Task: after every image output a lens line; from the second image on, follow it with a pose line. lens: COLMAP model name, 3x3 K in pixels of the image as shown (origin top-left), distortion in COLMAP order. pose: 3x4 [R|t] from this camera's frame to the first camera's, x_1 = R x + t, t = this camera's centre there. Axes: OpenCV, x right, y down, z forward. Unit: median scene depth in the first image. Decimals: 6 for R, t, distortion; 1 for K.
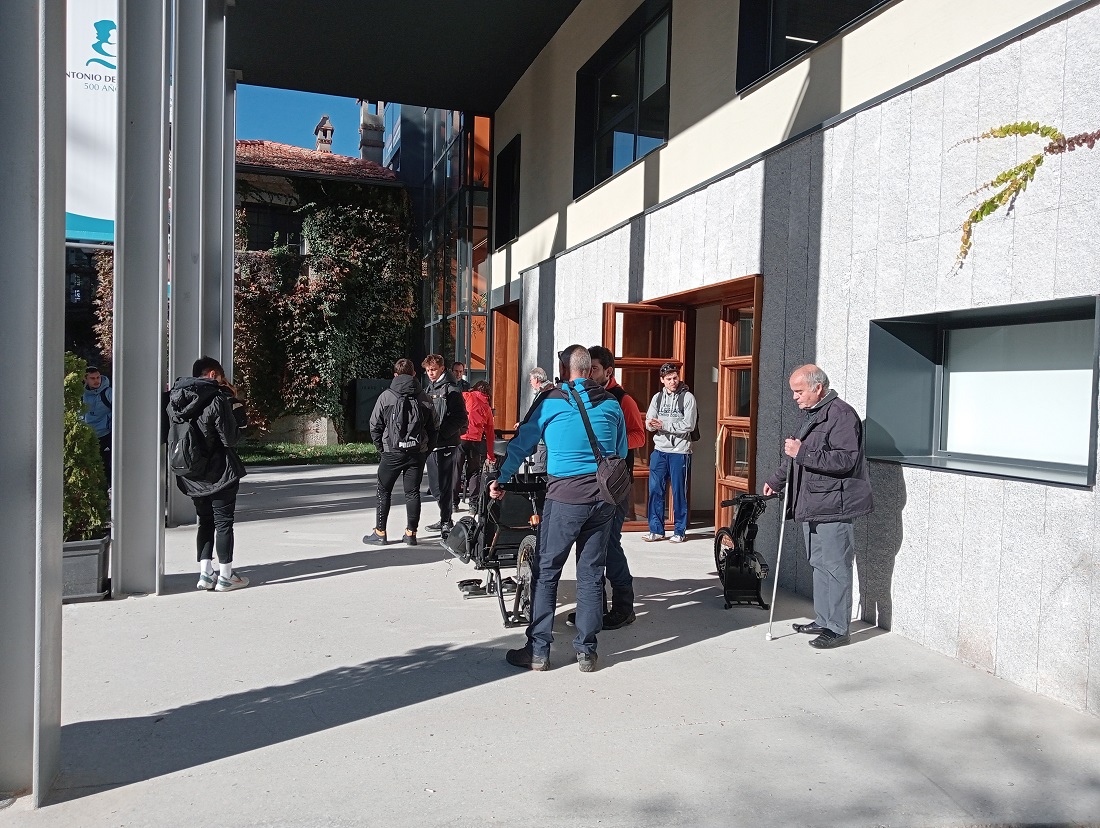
lens RADIAL K [[865.0, 0, 567.0], [0, 865.0, 413.3], [0, 0, 1]] dist [0.007996, -0.006384]
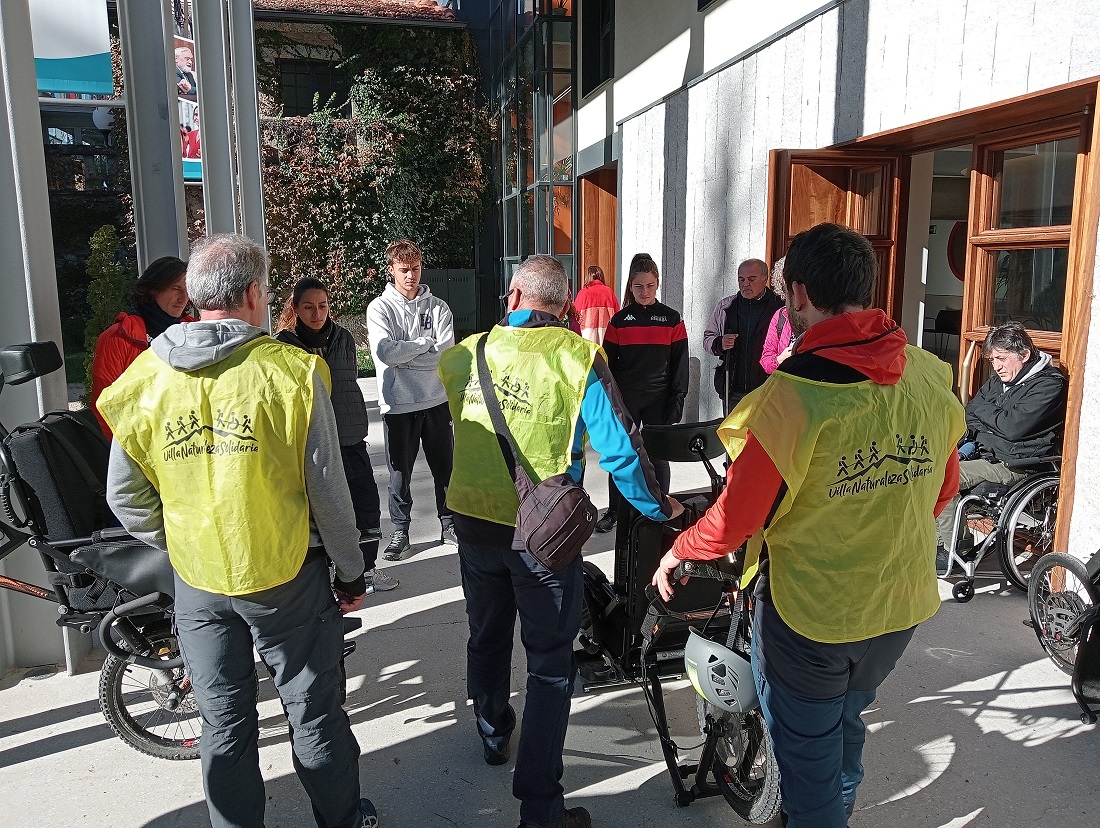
lens RADIAL K [[895.1, 0, 550.0], [0, 895.1, 414.0], [0, 0, 1]] dist [0.009665, 0.002946]
pose [[0.993918, -0.012052, -0.109461, -0.025183], [0.026546, 0.990902, 0.131944, -0.013369], [0.106875, -0.134047, 0.985195, 0.150136]]
